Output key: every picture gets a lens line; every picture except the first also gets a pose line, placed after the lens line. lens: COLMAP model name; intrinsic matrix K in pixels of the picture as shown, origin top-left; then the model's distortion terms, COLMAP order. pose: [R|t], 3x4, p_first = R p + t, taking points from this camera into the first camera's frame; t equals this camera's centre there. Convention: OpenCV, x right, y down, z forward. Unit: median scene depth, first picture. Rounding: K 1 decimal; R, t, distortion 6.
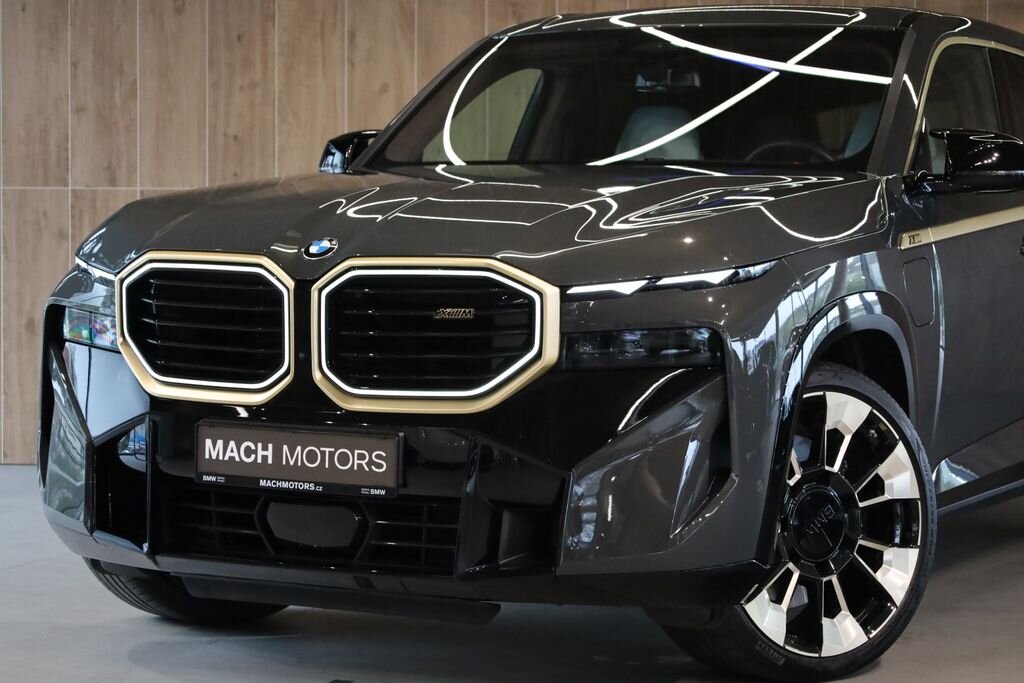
lens RADIAL K [[2633.8, 0, 512.0], [0, 2633.8, 341.5], [0, 0, 1]] dist [-0.014594, 0.323576]
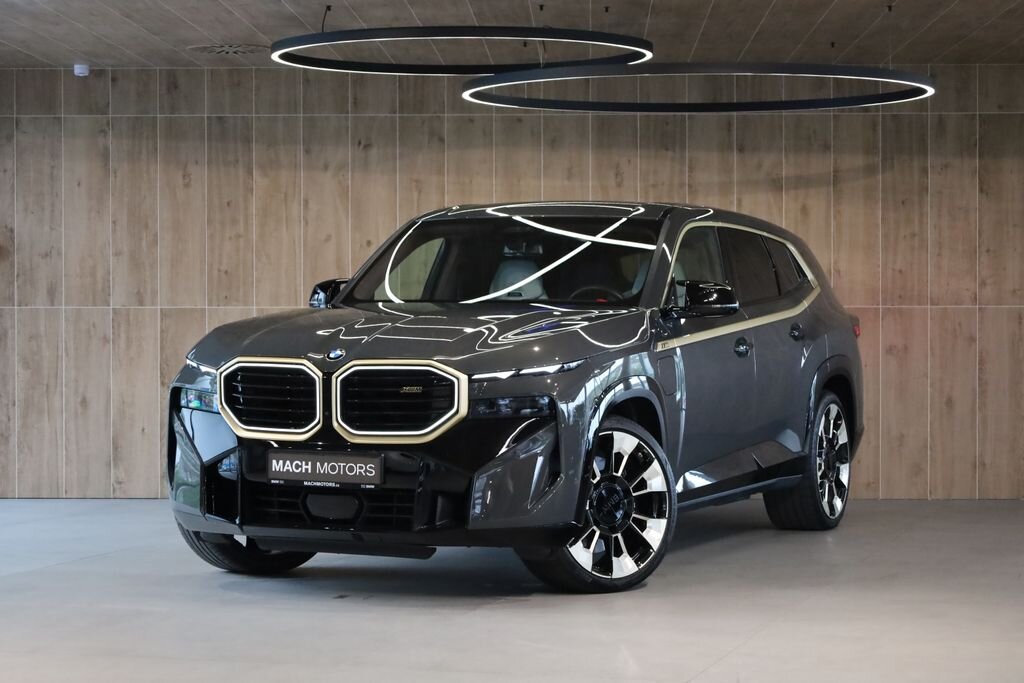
lens RADIAL K [[2034.4, 0, 512.0], [0, 2034.4, 341.5], [0, 0, 1]] dist [0.018724, 0.009609]
pose [[0.998470, -0.007050, 0.054848, -0.026677], [0.008982, 0.999345, -0.035057, 0.005774], [-0.054565, 0.035496, 0.997879, -0.397002]]
